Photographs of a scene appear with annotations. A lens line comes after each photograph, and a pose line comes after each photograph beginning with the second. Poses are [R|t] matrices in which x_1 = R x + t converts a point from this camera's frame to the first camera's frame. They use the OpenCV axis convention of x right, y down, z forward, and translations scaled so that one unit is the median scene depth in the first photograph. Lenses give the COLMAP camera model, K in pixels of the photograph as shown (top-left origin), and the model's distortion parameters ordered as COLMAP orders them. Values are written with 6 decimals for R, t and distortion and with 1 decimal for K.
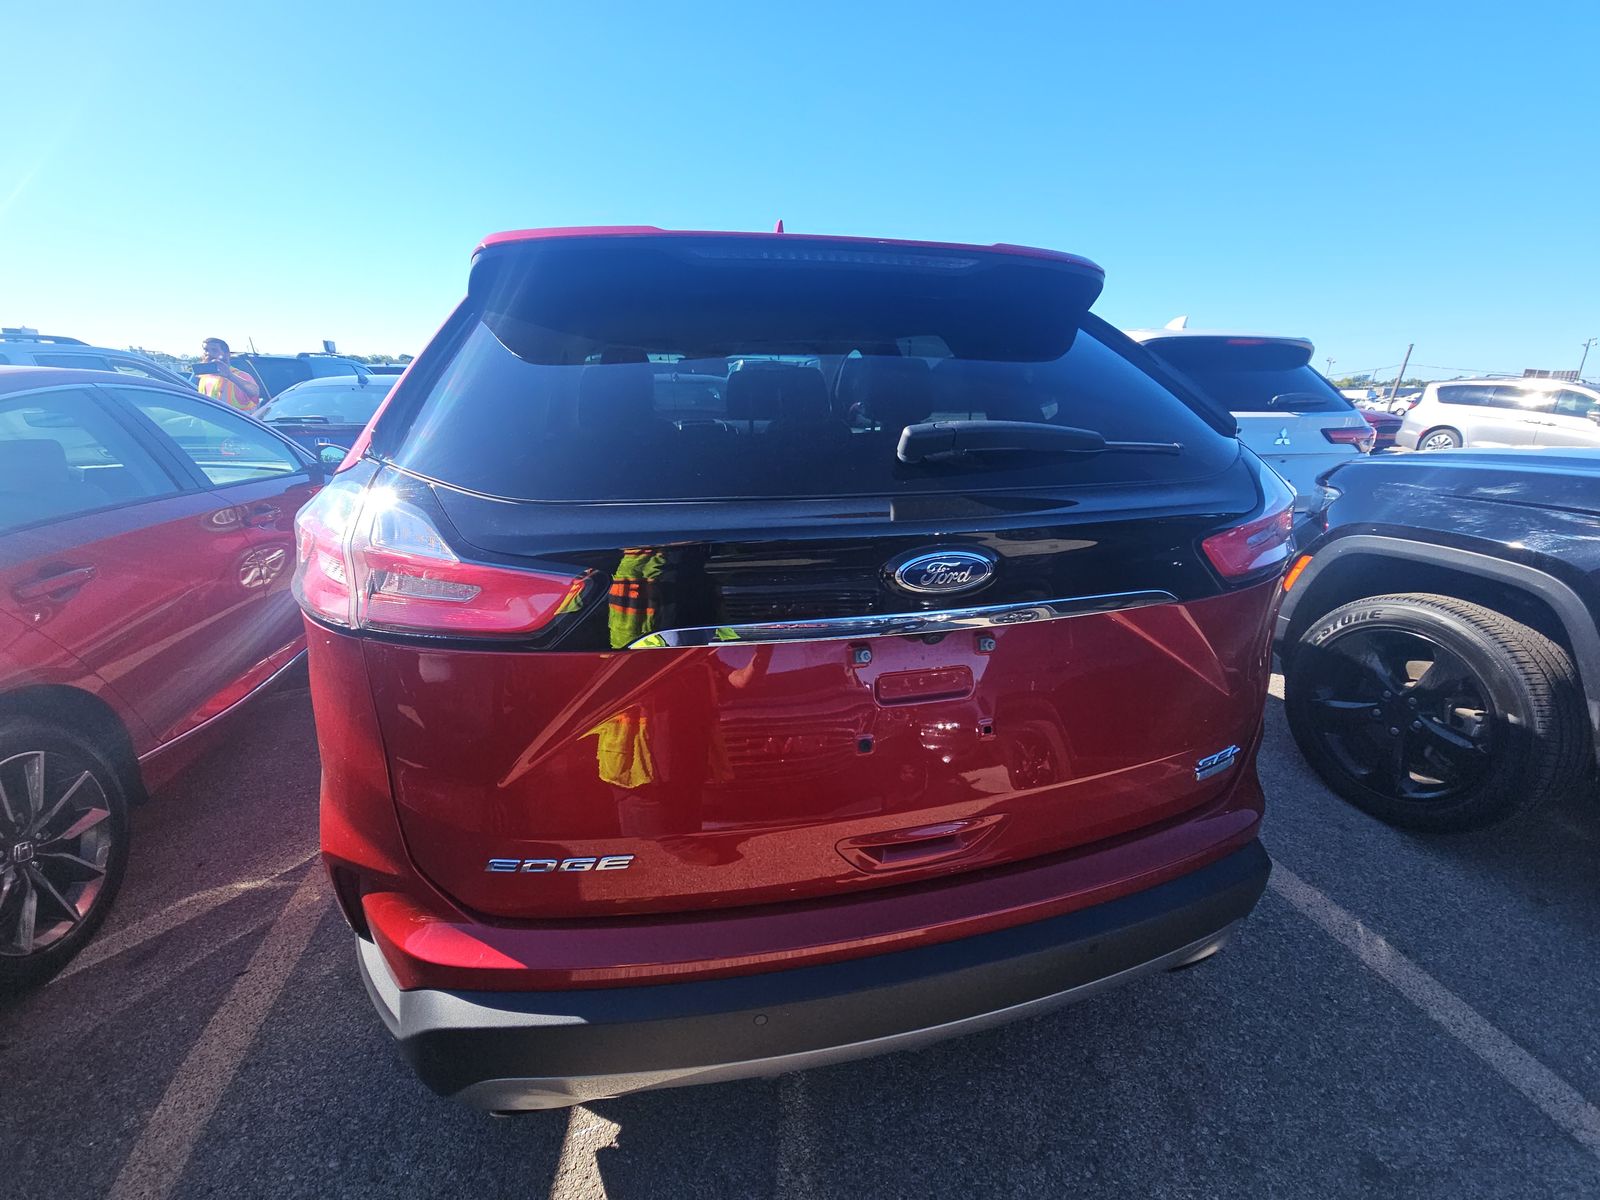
lens RADIAL K [[650.4, 0, 786.8], [0, 650.4, 599.2], [0, 0, 1]] dist [-0.037498, -0.003813]
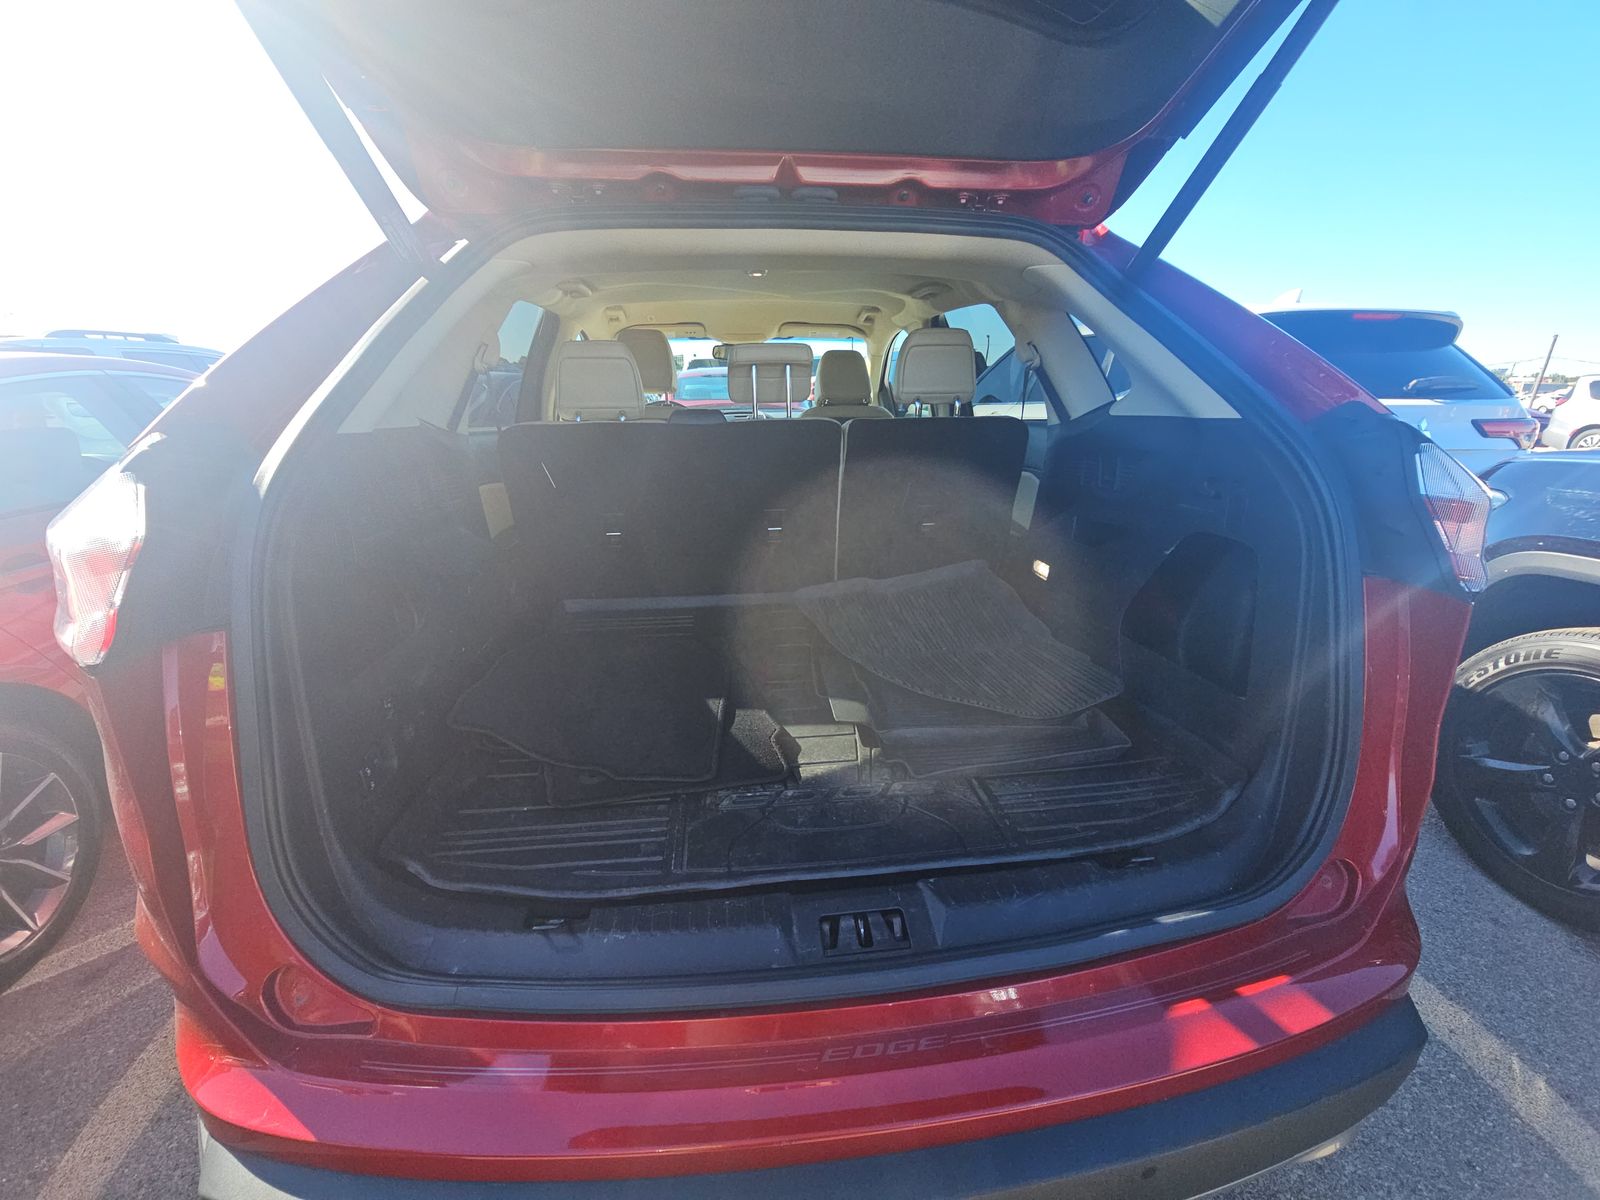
lens RADIAL K [[650.4, 0, 791.5], [0, 650.4, 598.5], [0, 0, 1]] dist [-0.037498, -0.003813]
pose [[0.993998, 0.026880, -0.106045, 0.076081], [-0.026768, 0.999639, 0.002473, -0.020364], [0.106073, 0.000380, 0.994358, 0.149191]]
